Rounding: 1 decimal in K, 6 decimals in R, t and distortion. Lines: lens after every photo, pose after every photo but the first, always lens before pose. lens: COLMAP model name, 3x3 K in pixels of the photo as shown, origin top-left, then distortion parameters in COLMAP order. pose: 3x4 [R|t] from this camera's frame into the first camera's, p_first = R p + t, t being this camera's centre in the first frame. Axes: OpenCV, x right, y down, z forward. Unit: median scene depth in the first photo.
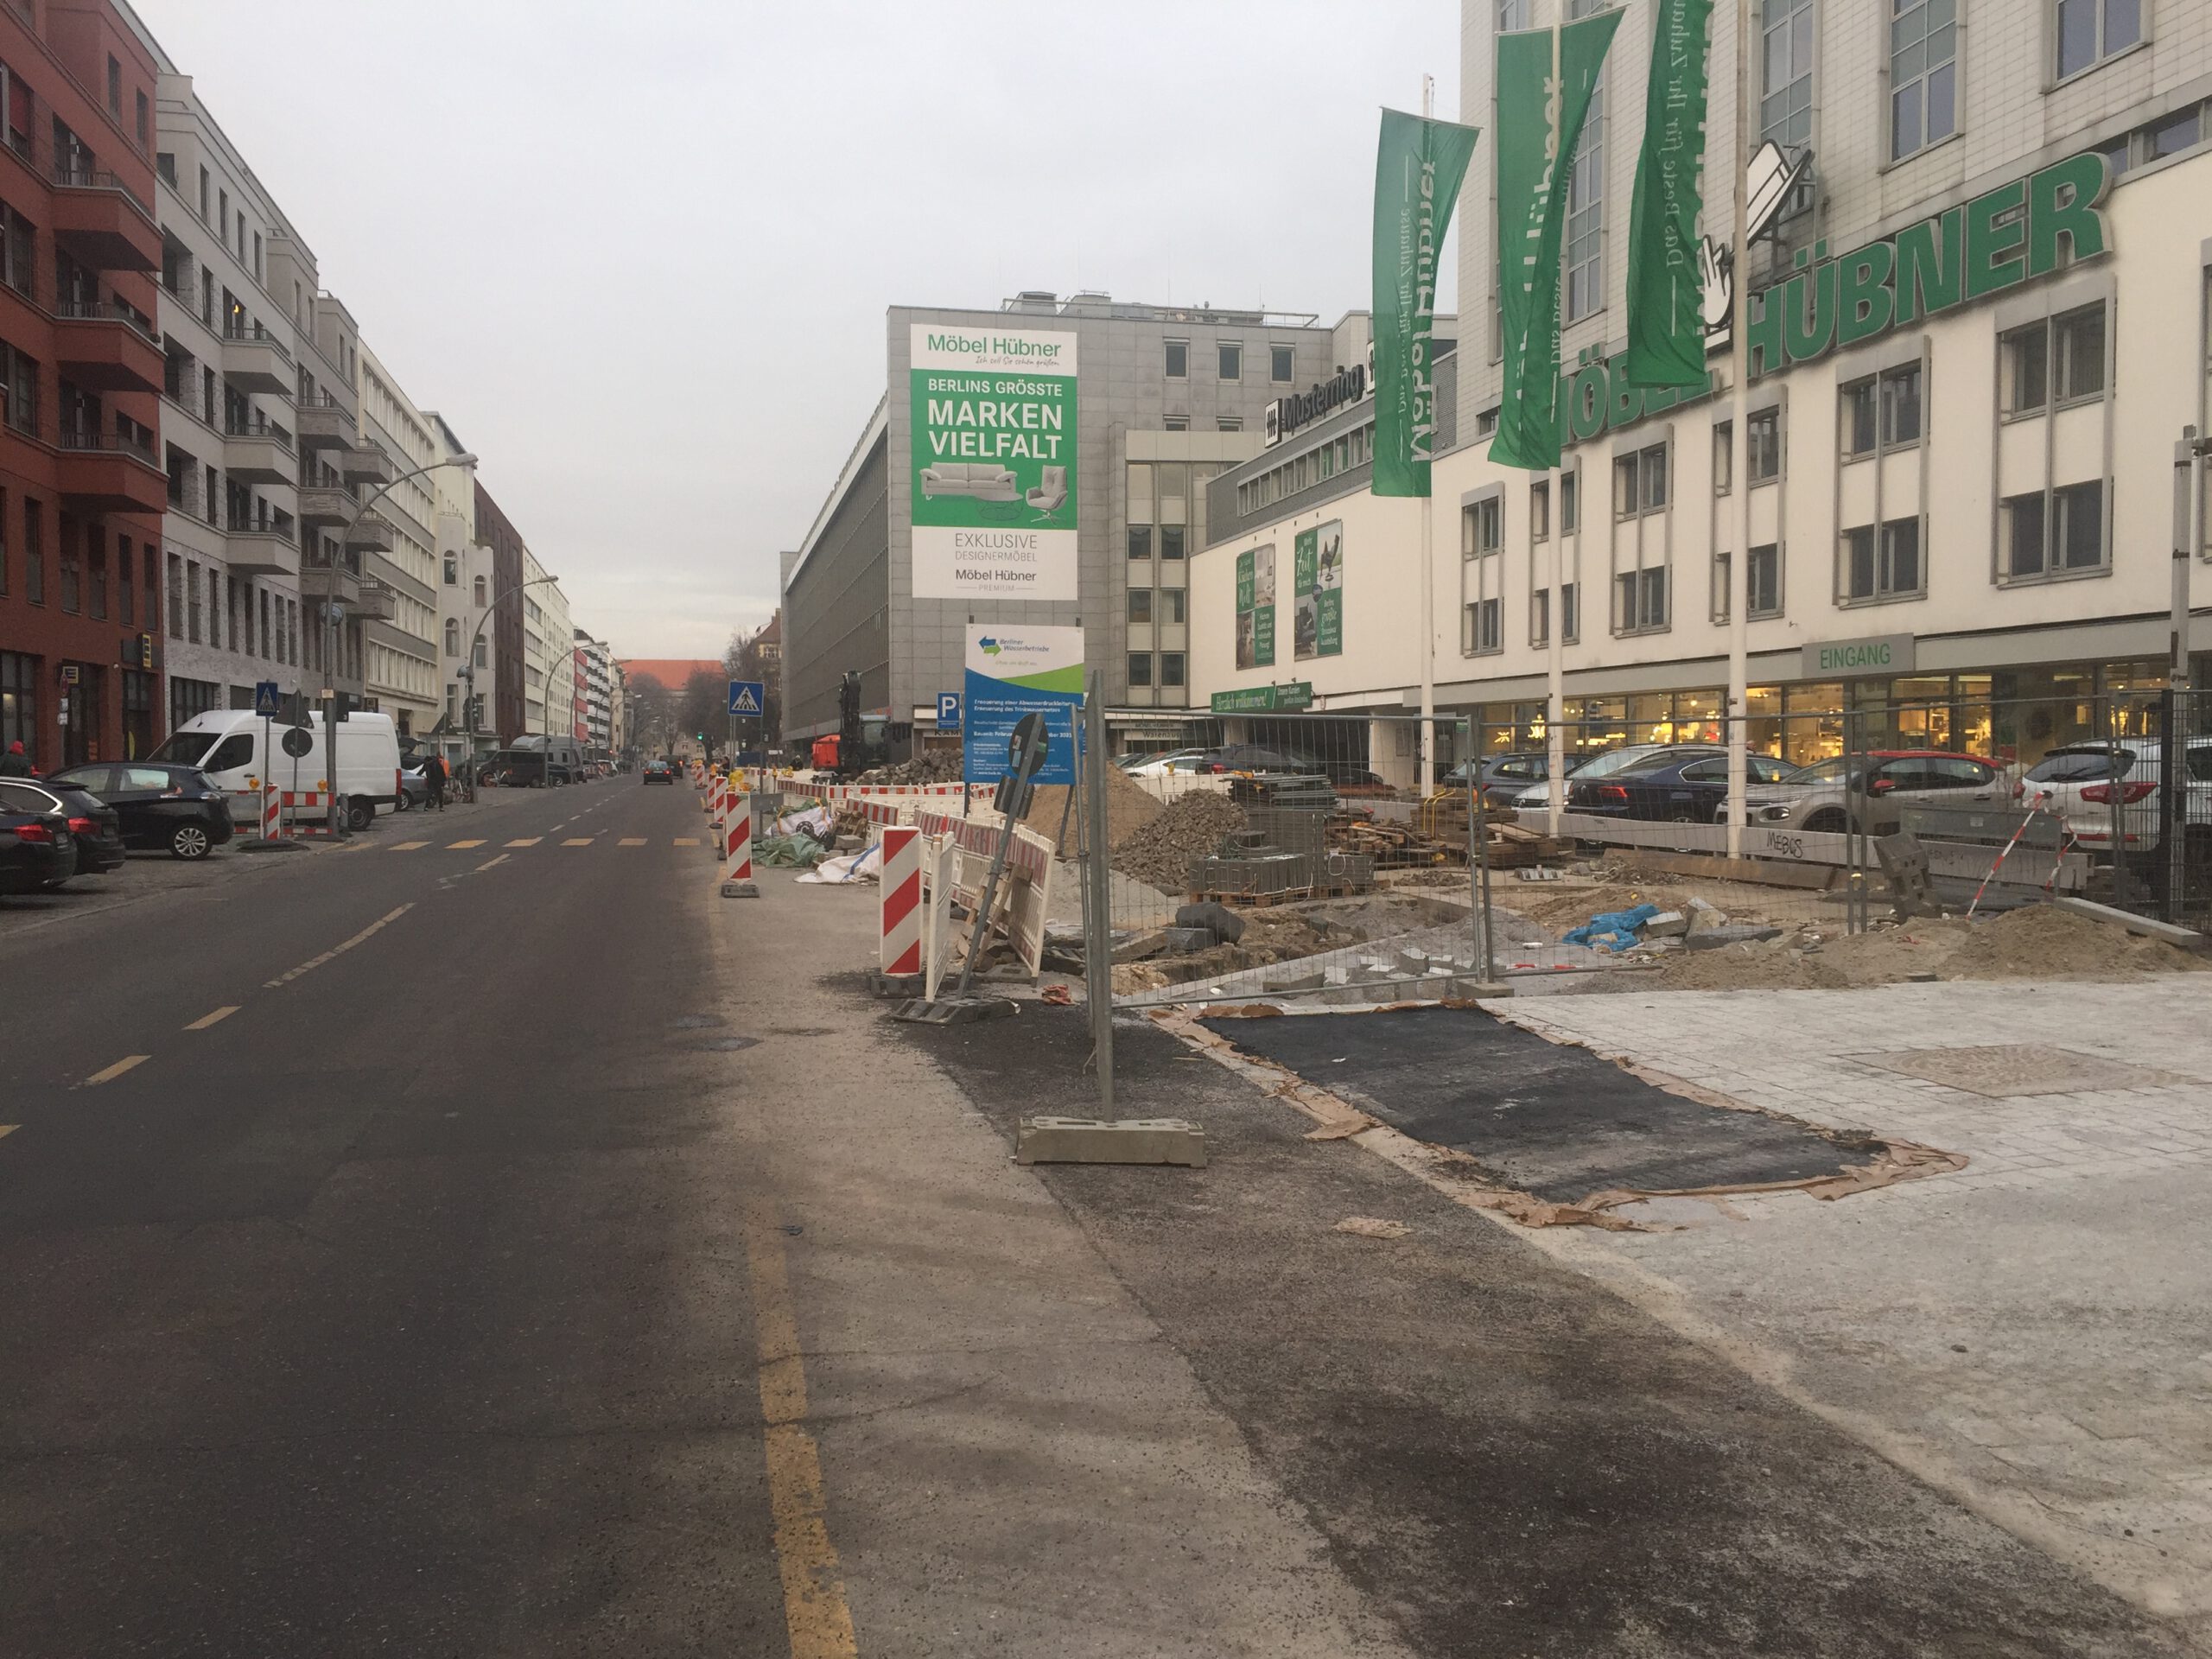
lens RADIAL K [[1737.7, 0, 1110.0], [0, 1737.7, 838.8], [0, 0, 1]] dist [-0.013244, -0.021831]
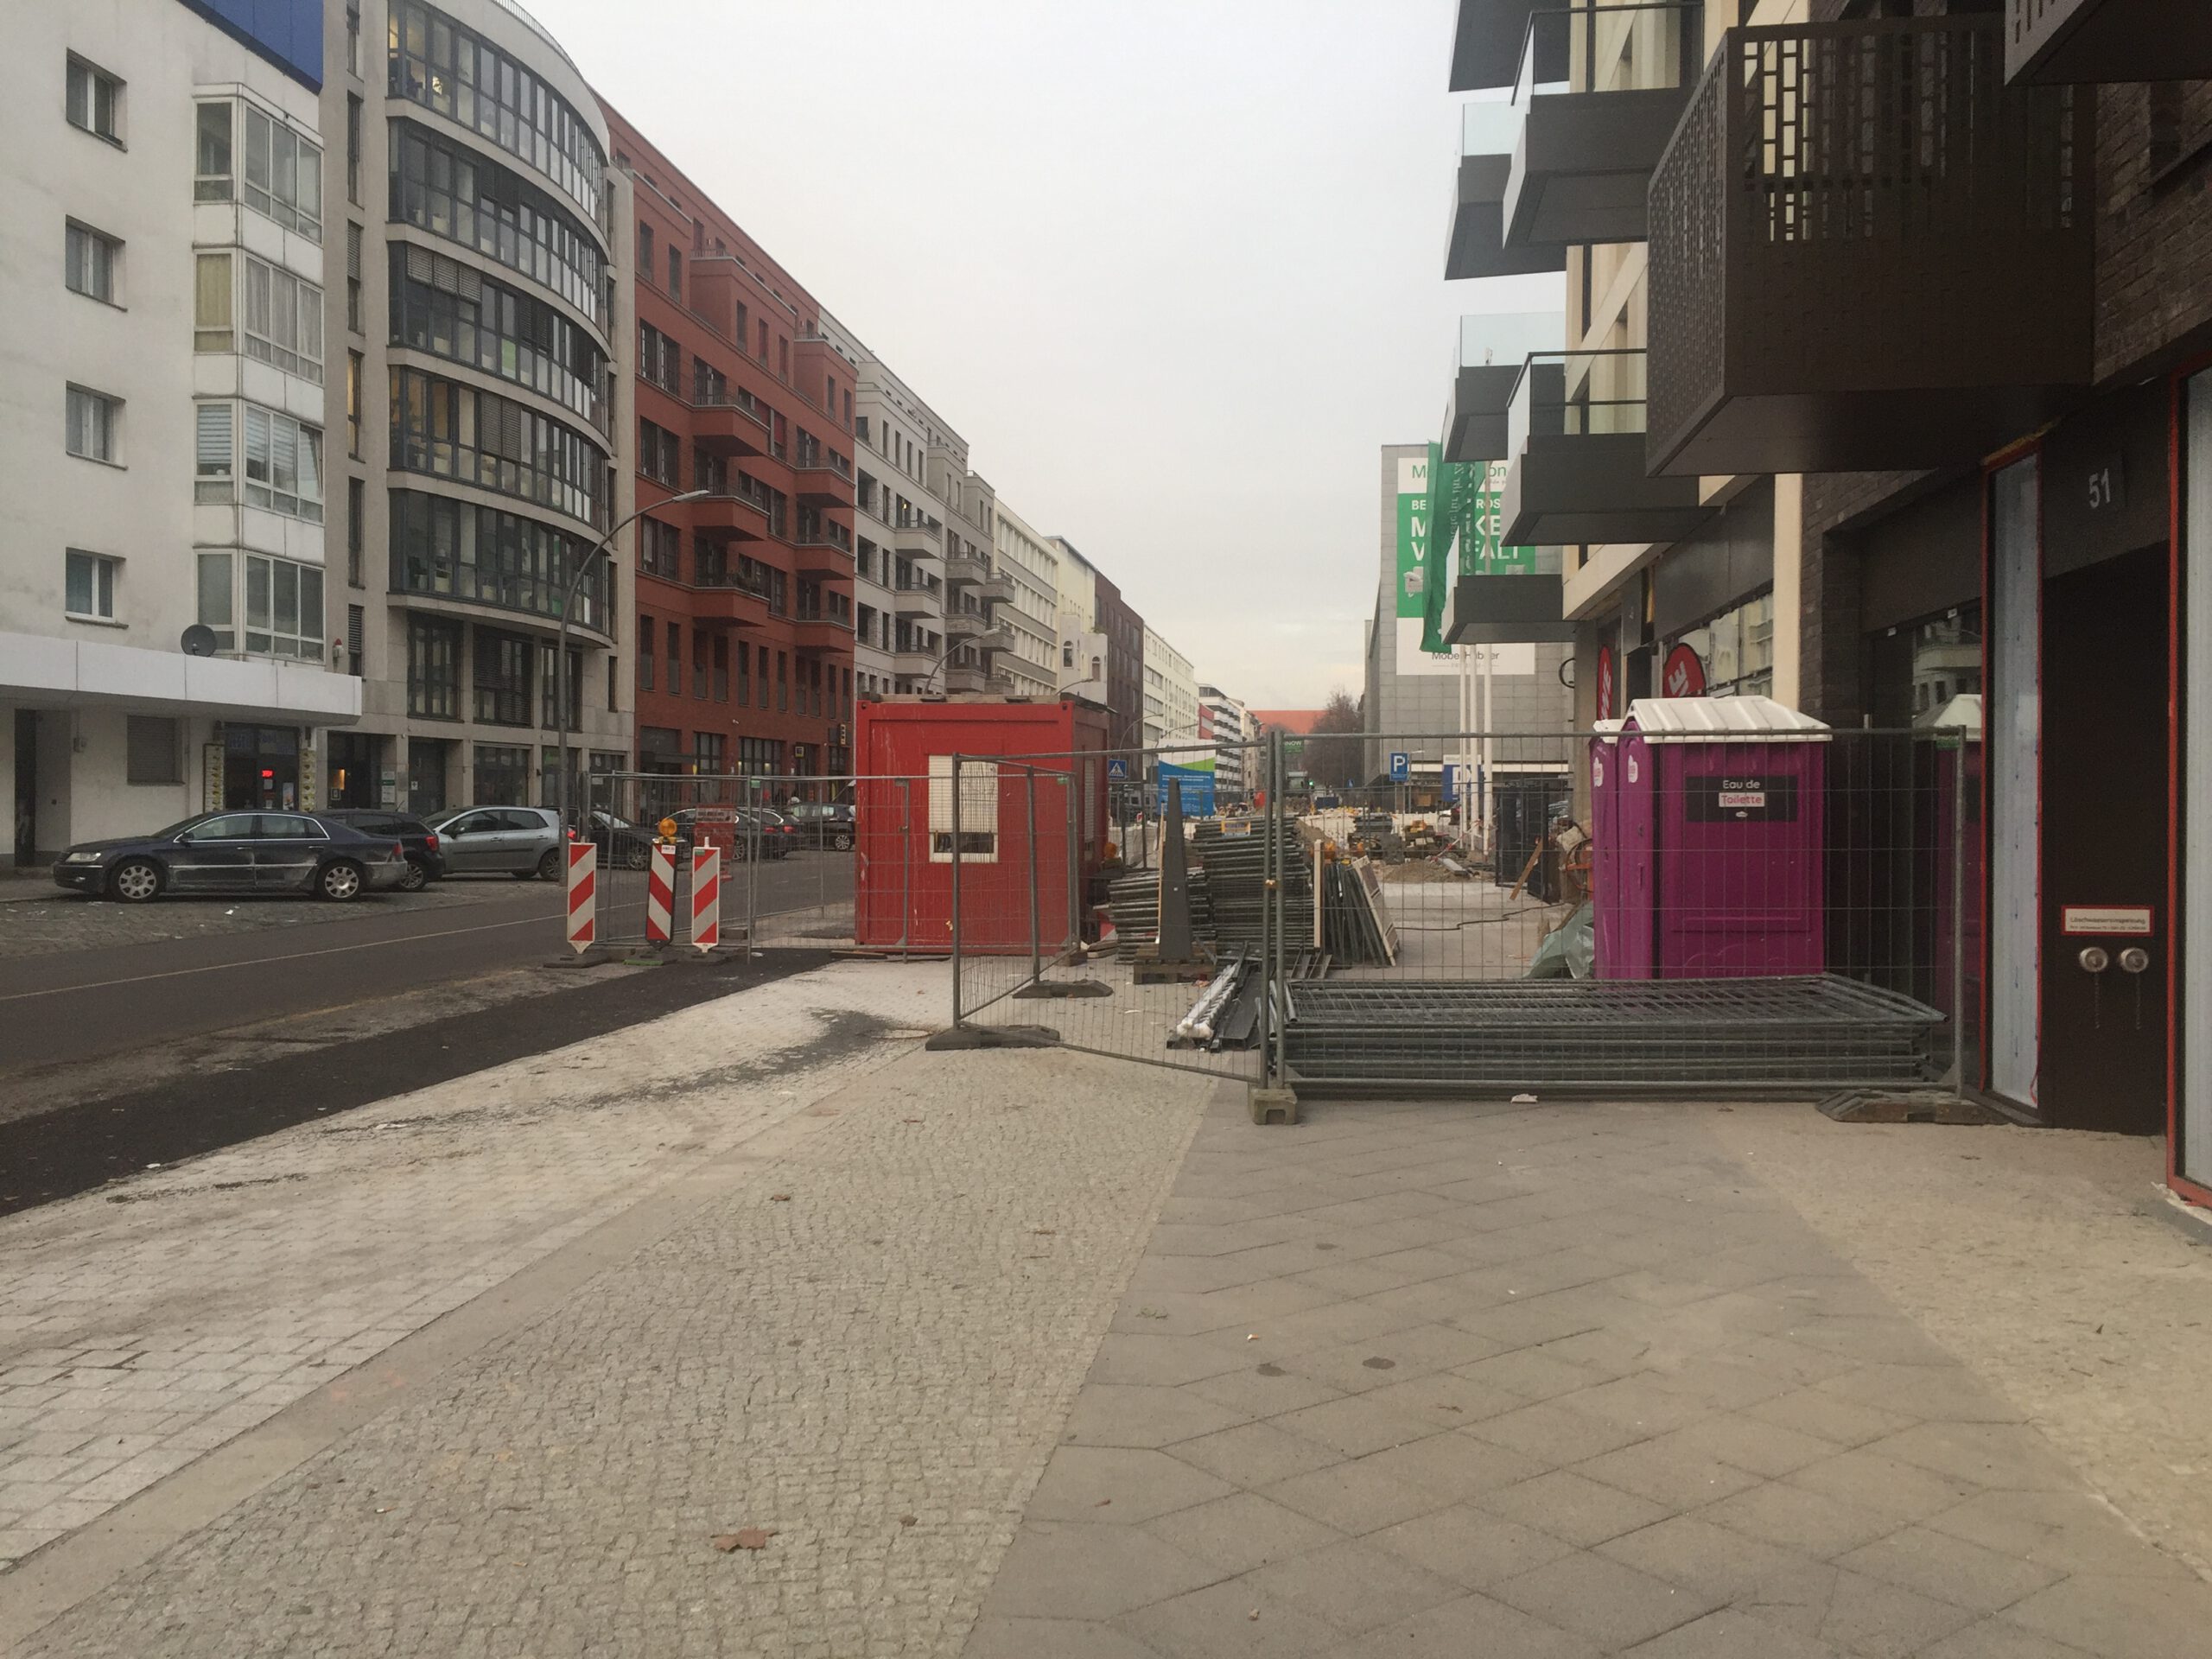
lens RADIAL K [[1737.7, 0, 1106.2], [0, 1737.7, 819.7], [0, 0, 1]] dist [-0.013244, -0.021831]
pose [[0.929701, 0.009058, -0.368203, 0.174379], [-0.022310, 0.999247, -0.031748, 0.011372], [0.367639, 0.037730, 0.929203, -0.269628]]
